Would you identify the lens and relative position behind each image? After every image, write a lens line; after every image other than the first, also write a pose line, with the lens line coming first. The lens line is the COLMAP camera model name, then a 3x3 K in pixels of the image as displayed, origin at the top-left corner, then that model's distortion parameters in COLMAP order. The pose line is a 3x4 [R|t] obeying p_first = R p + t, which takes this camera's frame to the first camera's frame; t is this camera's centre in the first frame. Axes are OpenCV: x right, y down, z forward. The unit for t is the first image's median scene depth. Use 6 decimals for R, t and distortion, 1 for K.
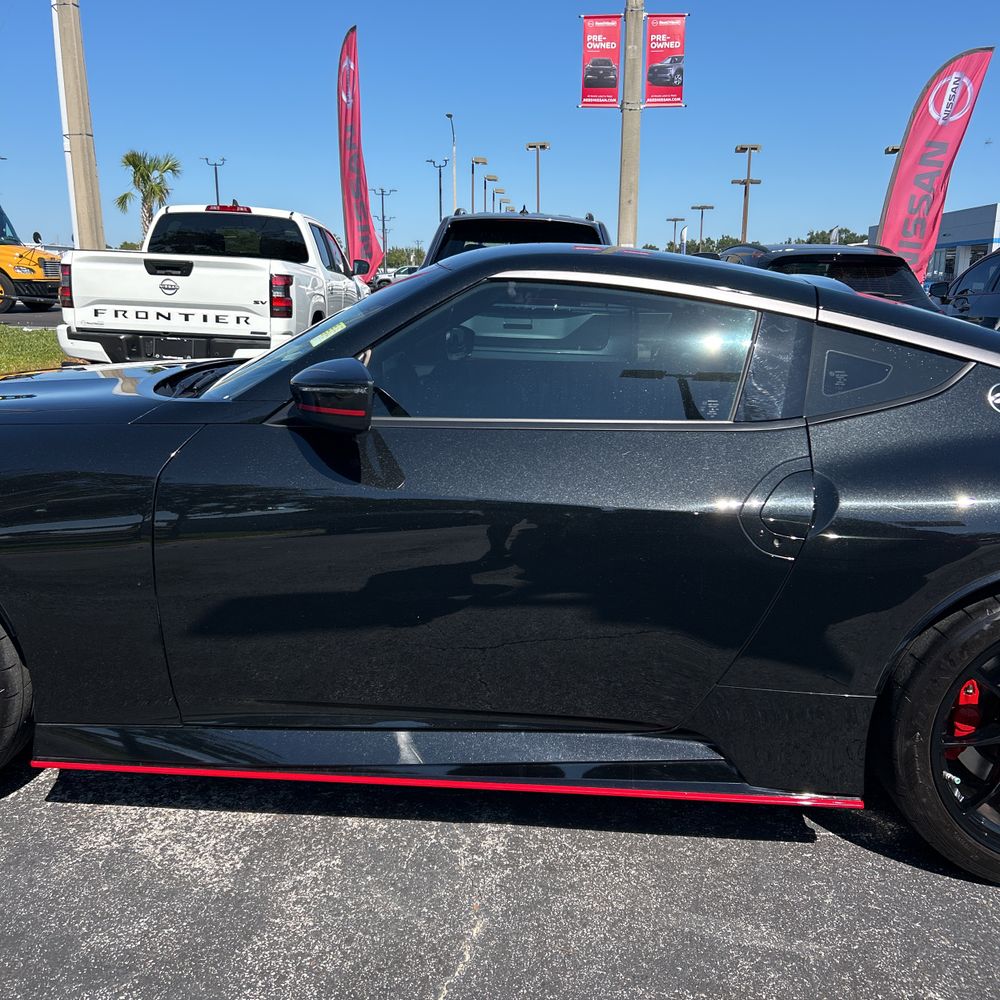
lens RADIAL K [[1004.2, 0, 497.4], [0, 1004.2, 503.5], [0, 0, 1]] dist [0.015131, -0.014322]
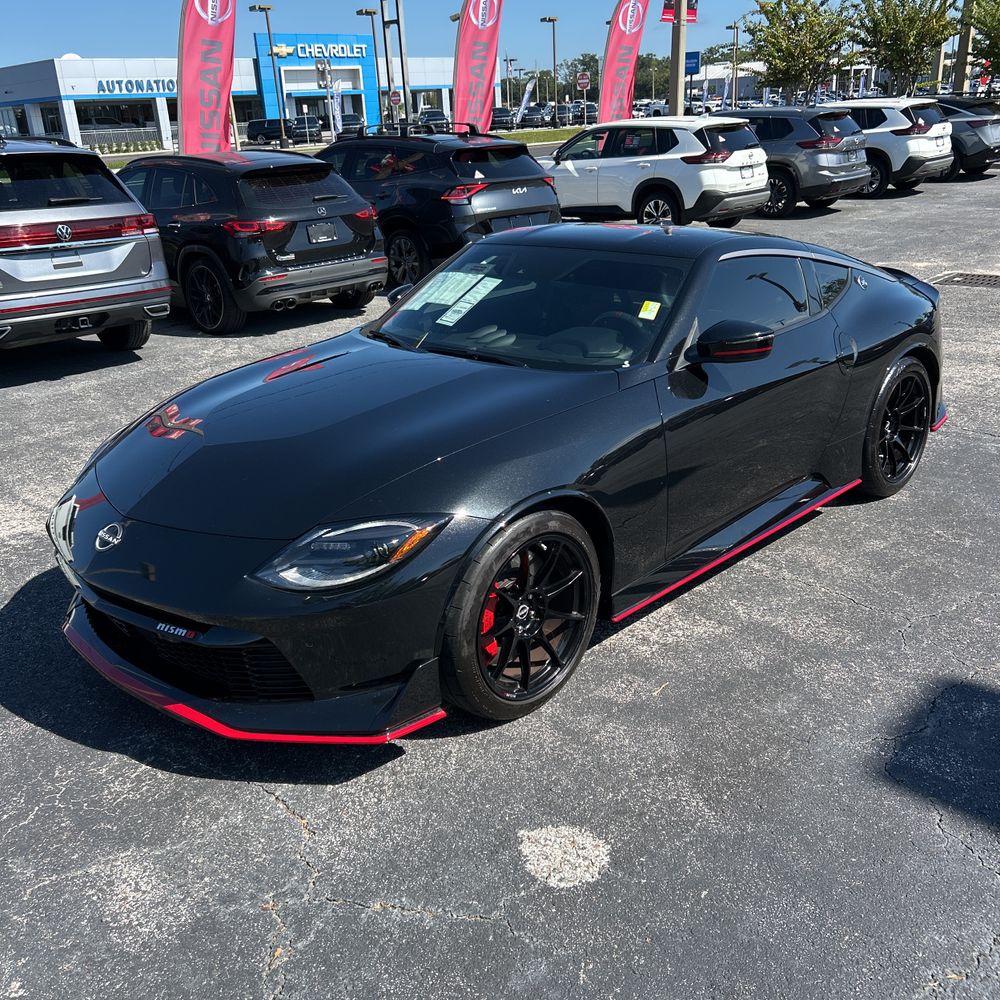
lens RADIAL K [[1005.9, 0, 497.9], [0, 1005.9, 497.4], [0, 0, 1]] dist [0.017300, -0.017066]
pose [[0.655382, -0.307545, 0.689848, -0.445148], [0.218299, 0.951496, 0.216799, -0.082488], [-0.723063, 0.008507, 0.690730, 0.018091]]
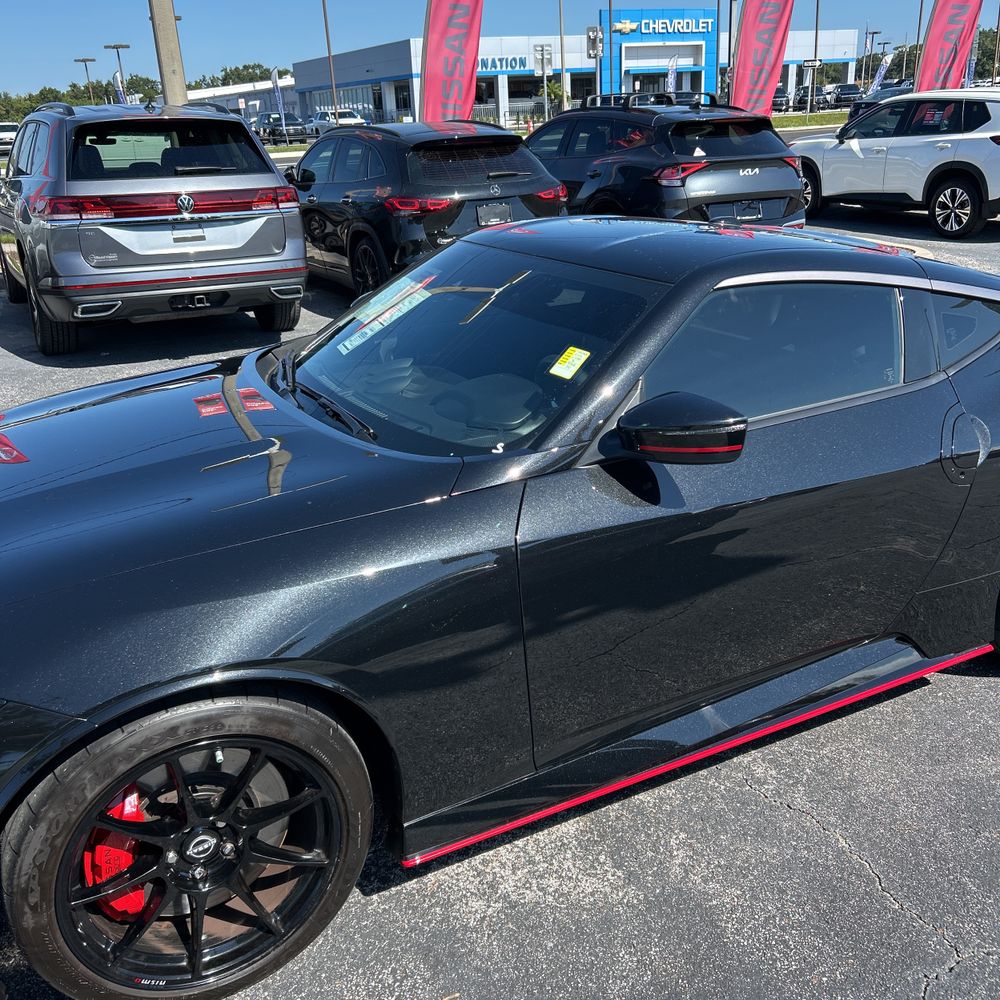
lens RADIAL K [[1005.9, 0, 497.9], [0, 1005.9, 497.4], [0, 0, 1]] dist [0.017300, -0.017066]
pose [[0.858604, -0.228104, 0.459094, -0.209708], [0.162688, 0.970500, 0.177938, -0.065736], [-0.486139, -0.078089, 0.870385, 0.043577]]
